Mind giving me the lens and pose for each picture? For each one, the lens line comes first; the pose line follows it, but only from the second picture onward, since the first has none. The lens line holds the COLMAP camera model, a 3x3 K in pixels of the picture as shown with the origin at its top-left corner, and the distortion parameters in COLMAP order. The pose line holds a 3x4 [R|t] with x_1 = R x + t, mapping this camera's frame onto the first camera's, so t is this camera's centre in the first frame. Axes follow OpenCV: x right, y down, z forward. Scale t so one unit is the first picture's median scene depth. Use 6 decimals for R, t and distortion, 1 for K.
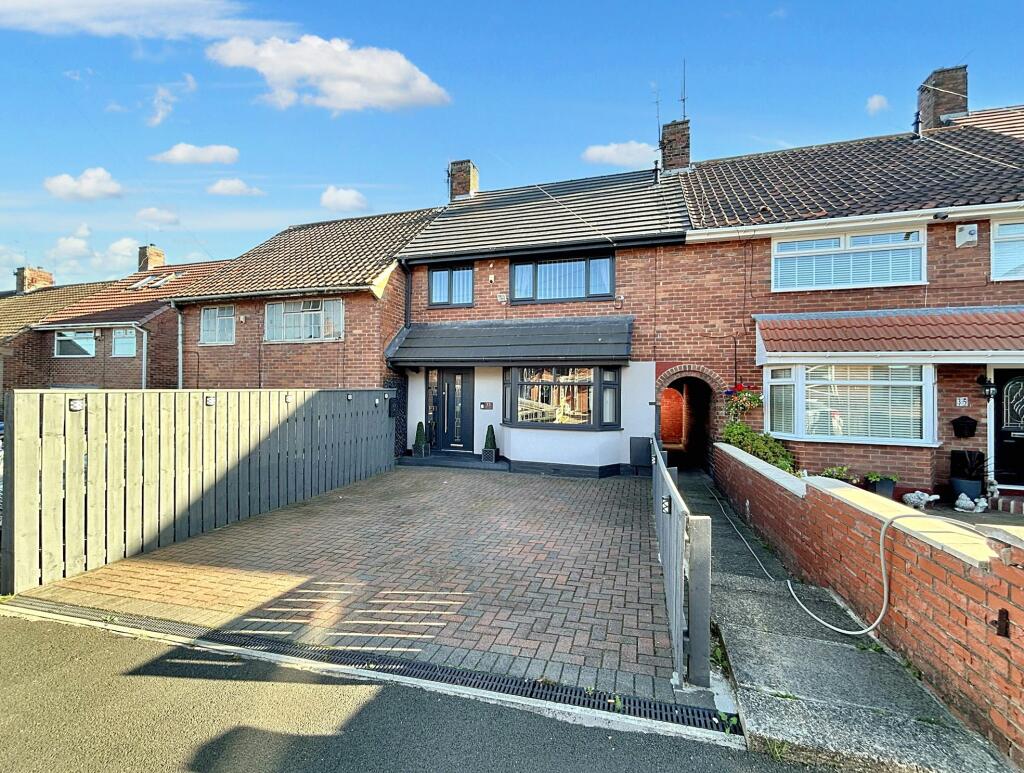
lens RADIAL K [[408.7, 0, 526.3], [0, 408.7, 362.7], [0, 0, 1]] dist [-0.004647, 0.000047]
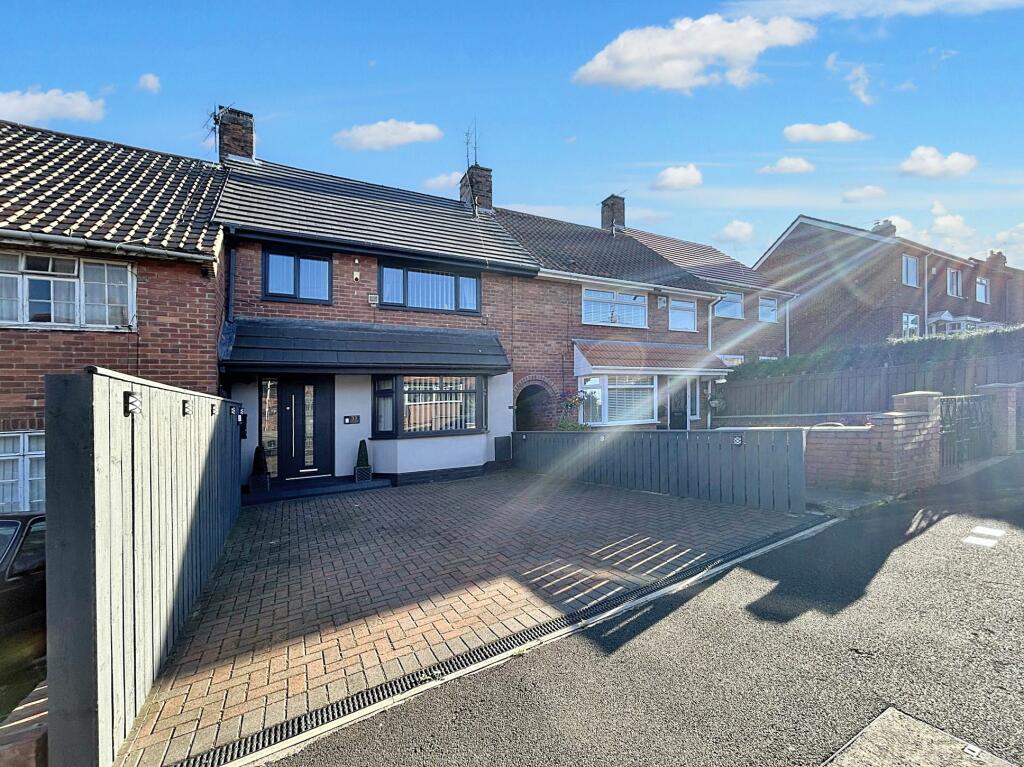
lens RADIAL K [[415.0, 0, 513.4], [0, 415.0, 386.0], [0, 0, 1]] dist [-0.001854, 0.000485]
pose [[0.720488, -0.002472, 0.693463, -0.495272], [0.002283, 0.999997, 0.001192, 0.034602], [-0.693463, 0.000725, 0.720492, 0.120797]]
